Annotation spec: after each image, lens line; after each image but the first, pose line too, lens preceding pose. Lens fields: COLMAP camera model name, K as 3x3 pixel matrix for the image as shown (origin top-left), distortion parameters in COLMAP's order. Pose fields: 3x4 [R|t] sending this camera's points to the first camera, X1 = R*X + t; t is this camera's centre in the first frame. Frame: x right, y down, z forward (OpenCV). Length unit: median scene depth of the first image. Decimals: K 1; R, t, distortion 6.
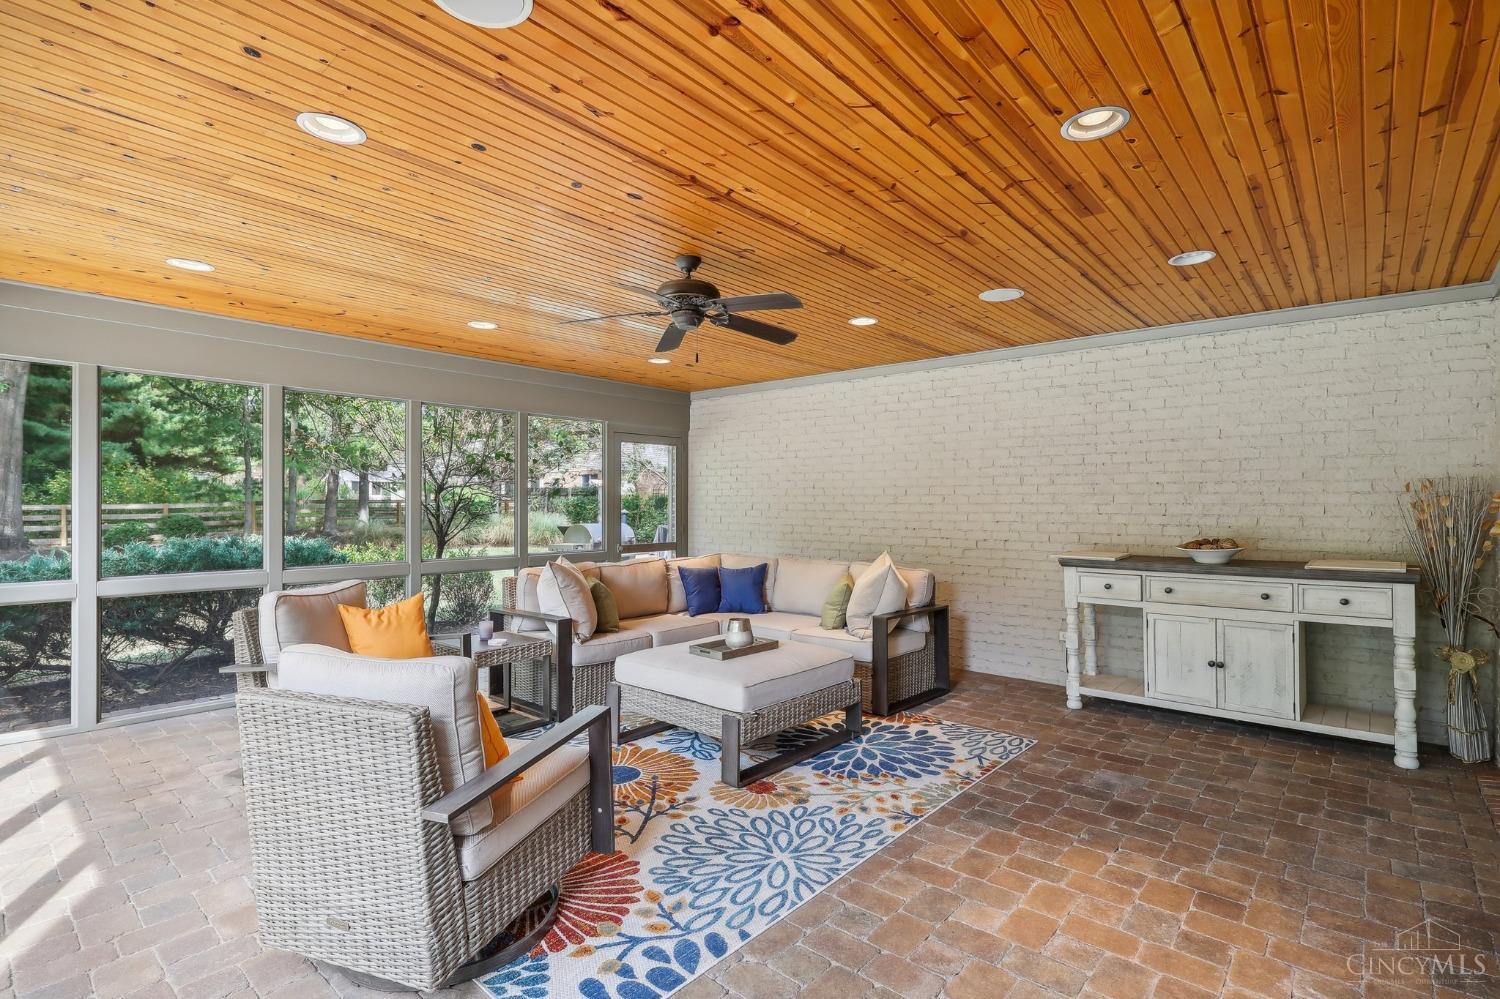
lens RADIAL K [[712.5, 0, 735.0], [0, 712.5, 503.2], [0, 0, 1]] dist [0.005706, -0.000811]
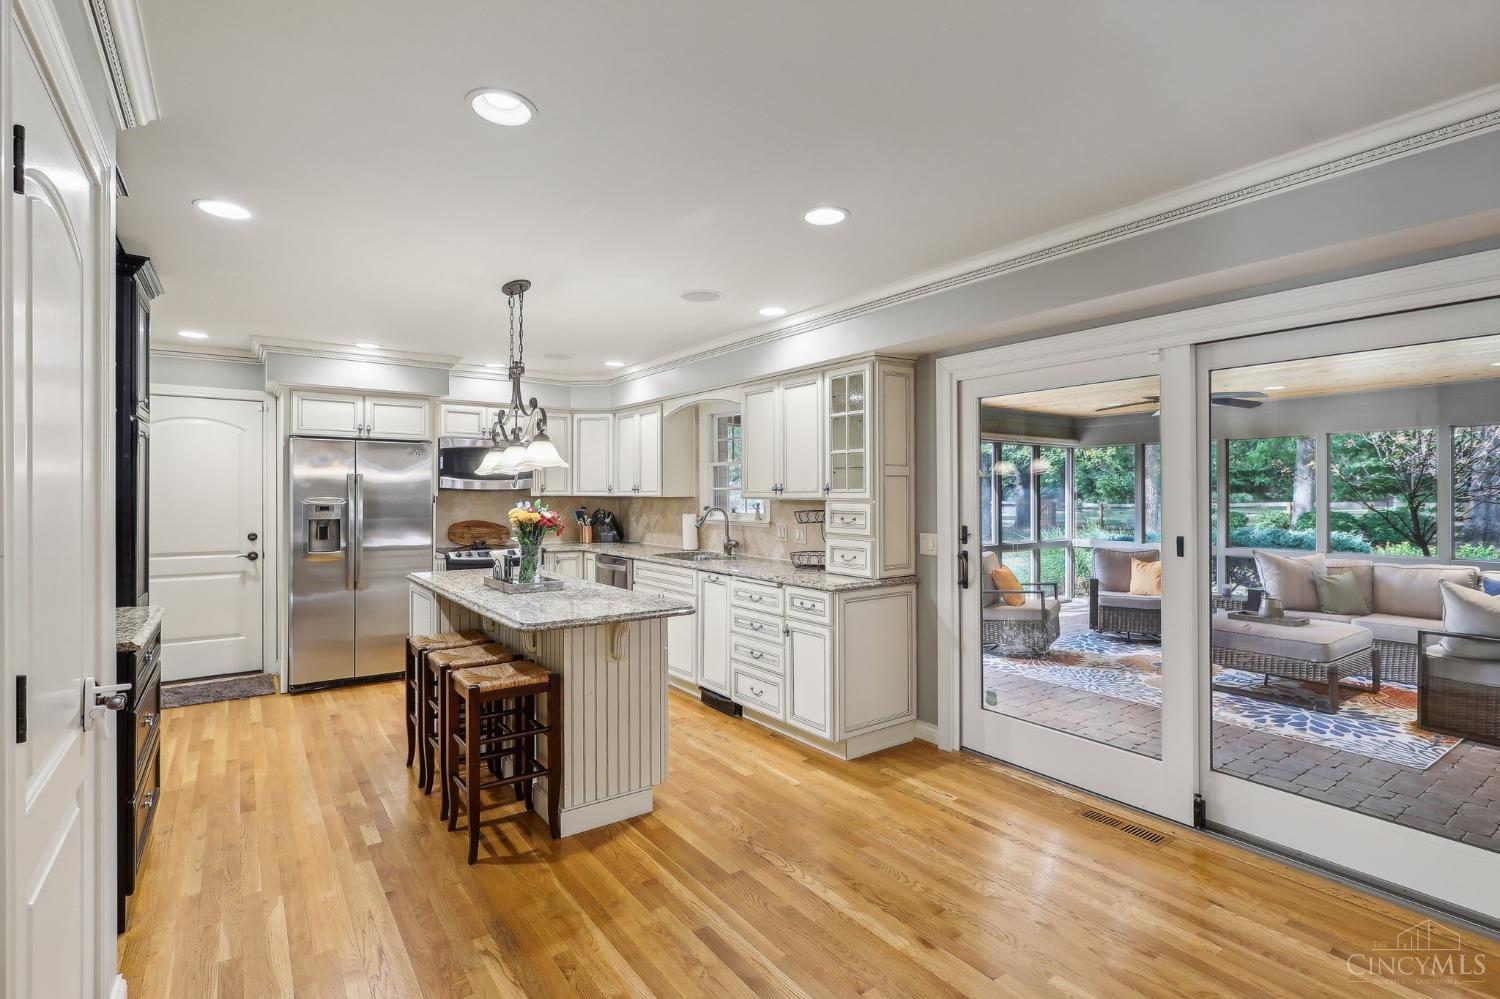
lens RADIAL K [[712.5, 0, 737.1], [0, 712.5, 491.5], [0, 0, 1]] dist [0.005706, -0.000811]
pose [[-0.231017, -0.001625, -0.972948, 1.586696], [0.007588, 0.999965, -0.003472, -0.053527], [0.972920, -0.008185, -0.230997, 0.304131]]
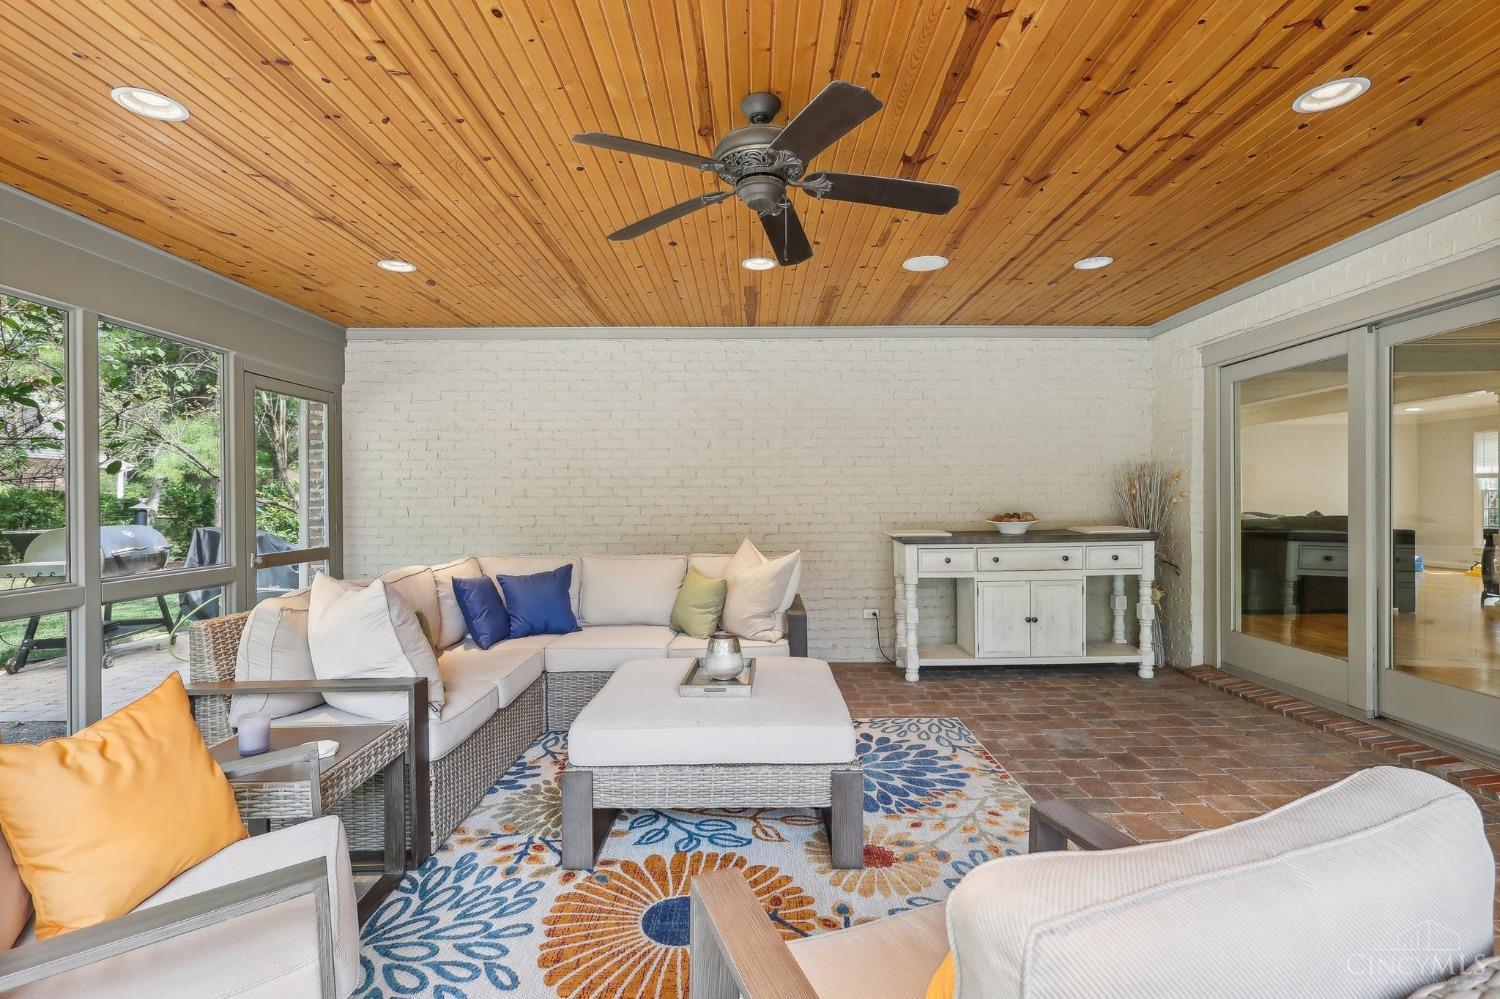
lens RADIAL K [[712.5, 0, 746.9], [0, 712.5, 500.0], [0, 0, 1]] dist [0.005706, -0.000811]
pose [[0.744781, -0.008222, 0.667258, -0.452664], [0.008541, 0.999960, 0.002789, 0.022687], [-0.667254, 0.003622, 0.744821, 0.443627]]
